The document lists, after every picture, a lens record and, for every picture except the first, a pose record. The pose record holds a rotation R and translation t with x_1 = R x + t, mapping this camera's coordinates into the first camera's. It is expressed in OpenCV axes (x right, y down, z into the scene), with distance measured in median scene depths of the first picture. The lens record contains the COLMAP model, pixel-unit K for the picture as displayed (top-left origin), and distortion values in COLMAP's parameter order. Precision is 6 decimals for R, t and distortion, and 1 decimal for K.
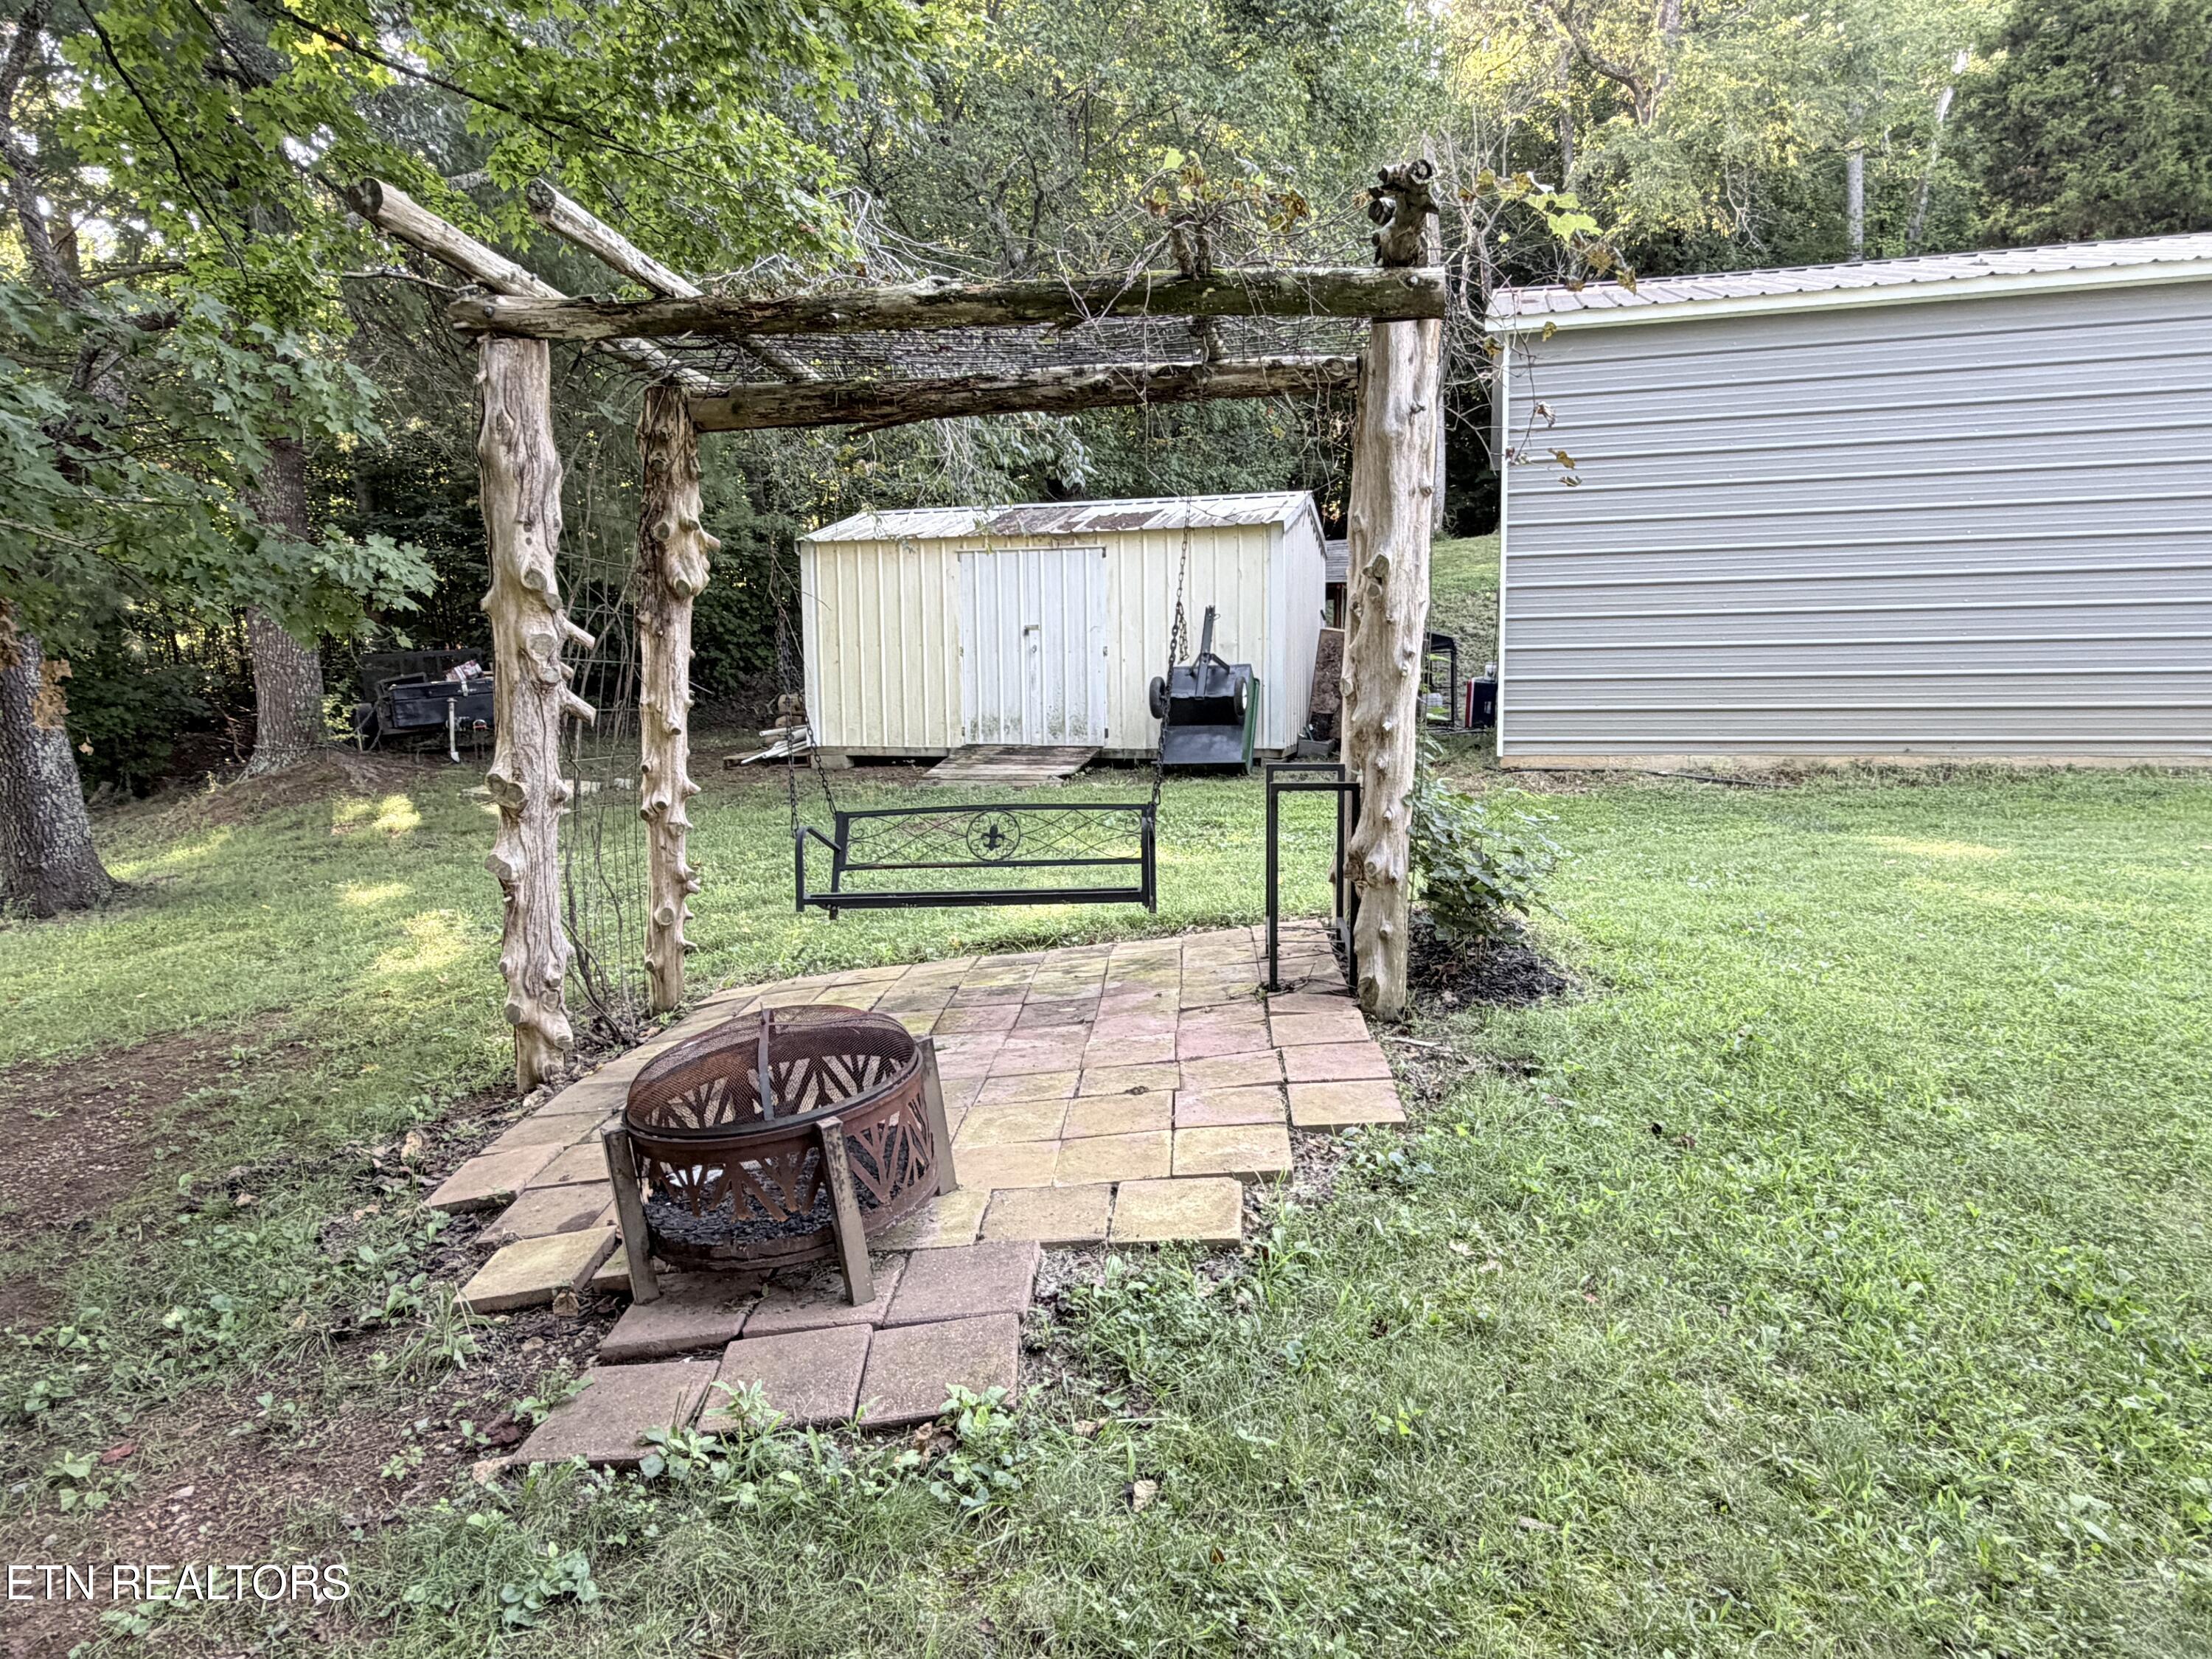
lens RADIAL K [[1356.3, 0, 1105.2], [0, 1356.3, 829.2], [0, 0, 1]] dist [0.000257, -0.001129]
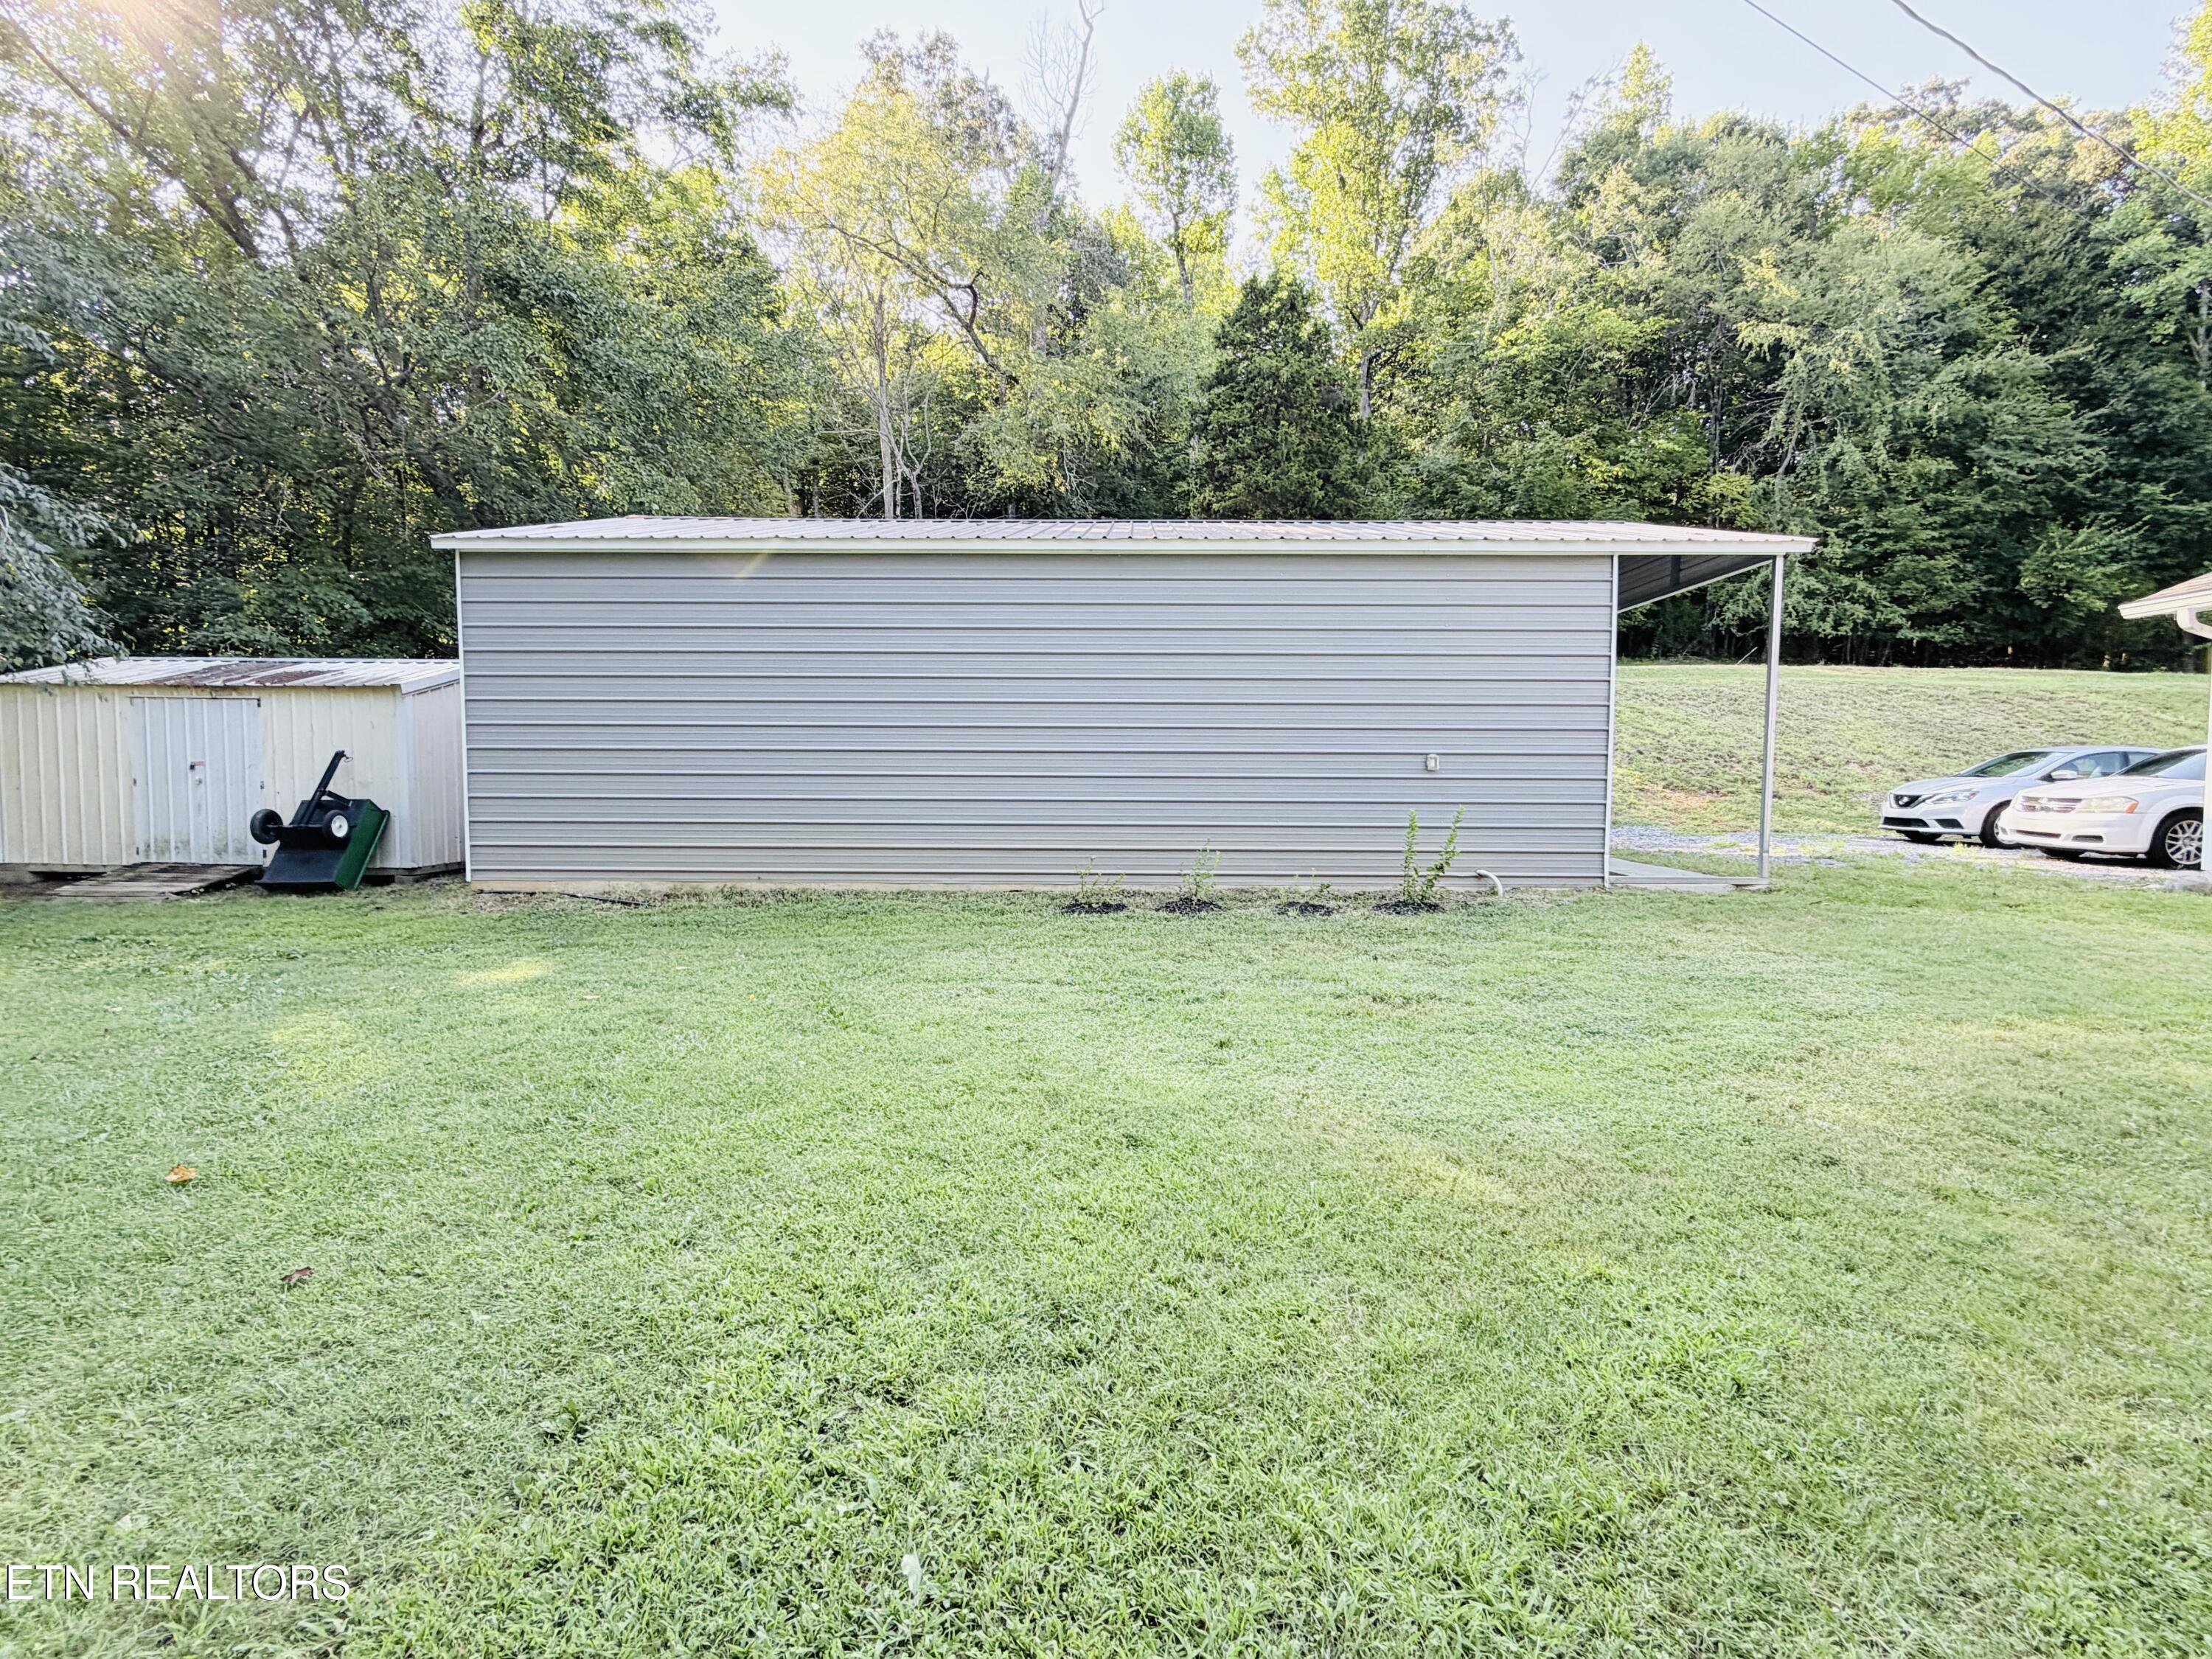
lens RADIAL K [[1028.3, 0, 1106.1], [0, 1028.3, 833.1], [0, 0, 1]] dist [0.000511, -0.000068]
pose [[0.966550, 0.008030, 0.256353, 0.480393], [0.008709, 0.997906, -0.064094, -0.025112], [-0.256331, 0.064183, 0.964456, -0.055726]]
